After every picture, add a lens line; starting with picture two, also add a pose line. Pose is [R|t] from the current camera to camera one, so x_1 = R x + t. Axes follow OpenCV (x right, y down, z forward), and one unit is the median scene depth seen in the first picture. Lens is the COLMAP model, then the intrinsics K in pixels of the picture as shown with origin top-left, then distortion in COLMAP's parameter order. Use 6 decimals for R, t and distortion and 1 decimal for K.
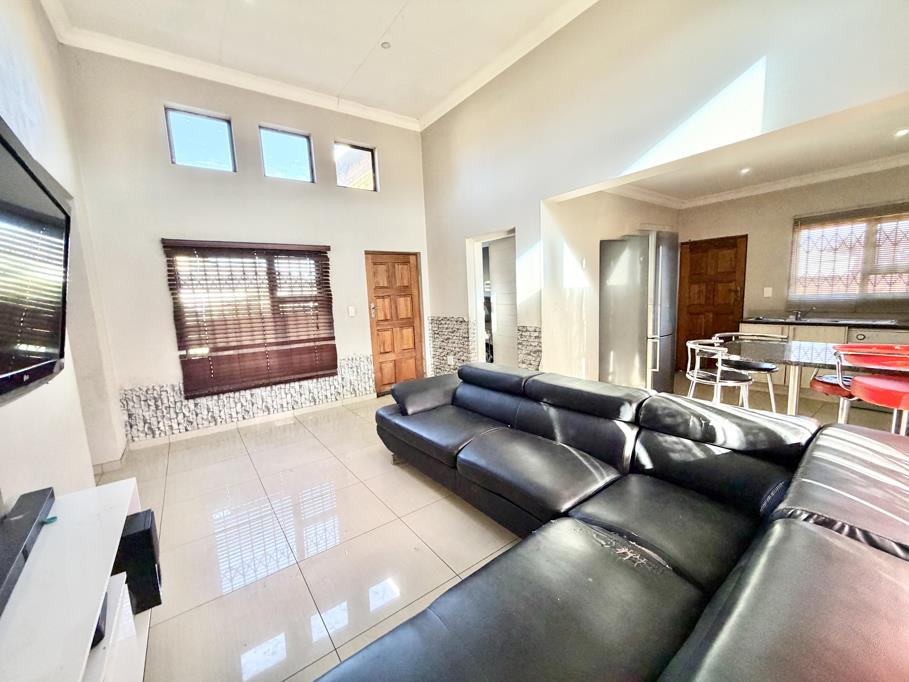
lens RADIAL K [[362.8, 0, 451.6], [0, 362.8, 342.9], [0, 0, 1]] dist [-0.001141, 0.000079]
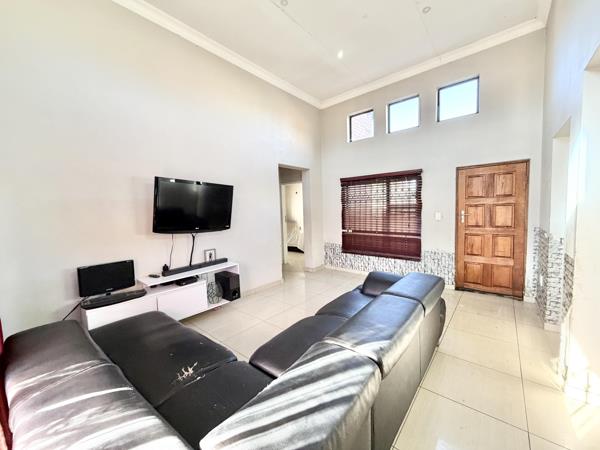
lens RADIAL K [[239.5, 0, 298.1], [0, 239.5, 226.3], [0, 0, 1]] dist [-0.001141, 0.000079]
pose [[0.229870, 0.107795, -0.967233, 0.449173], [-0.110738, 0.990289, 0.084046, -0.070225], [0.966901, 0.087790, 0.239575, 0.322104]]
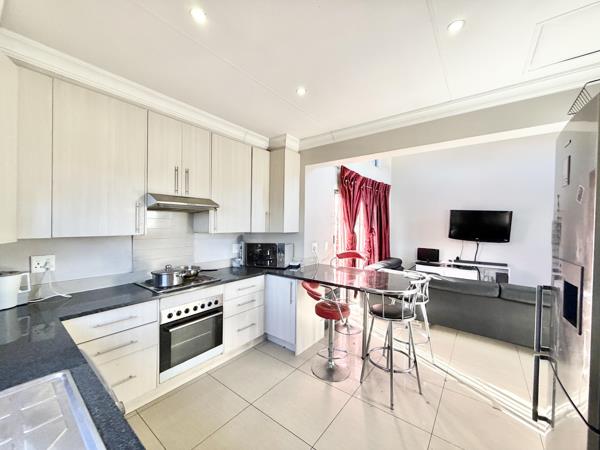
lens RADIAL K [[239.5, 0, 298.1], [0, 239.5, 226.3], [0, 0, 1]] dist [-0.001141, 0.000079]
pose [[-0.961777, 0.034586, -0.271642, 0.809223], [-0.008220, 0.987898, 0.154885, -0.192524], [0.273712, 0.151198, -0.949853, 1.000673]]
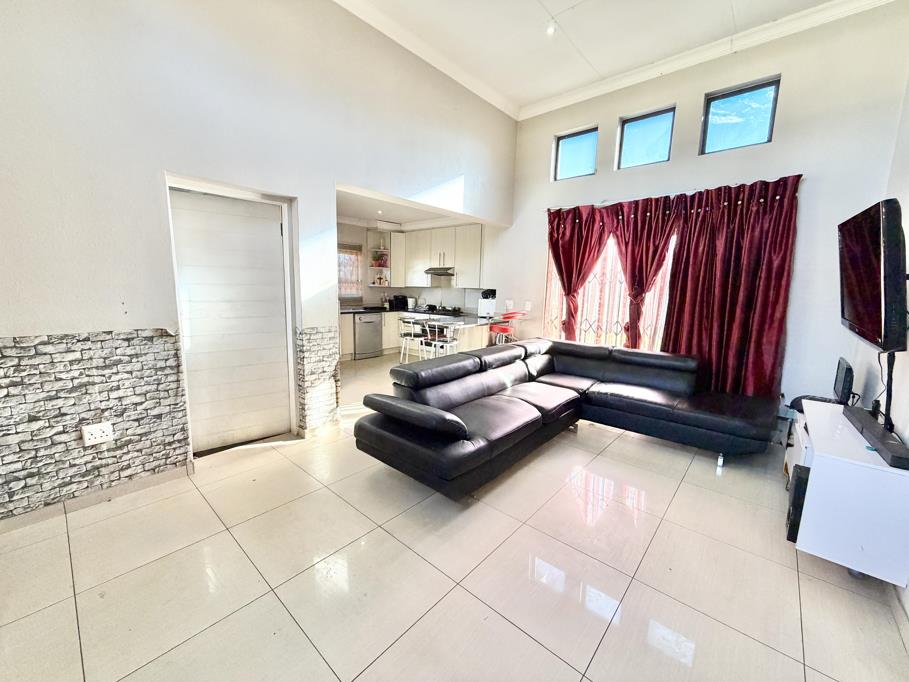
lens RADIAL K [[362.8, 0, 451.6], [0, 362.8, 342.9], [0, 0, 1]] dist [-0.001141, 0.000079]
pose [[-0.210661, -0.112891, 0.971019, -0.552136], [0.116243, 0.983369, 0.139546, -0.076281], [-0.970623, 0.142271, -0.194034, 0.740119]]
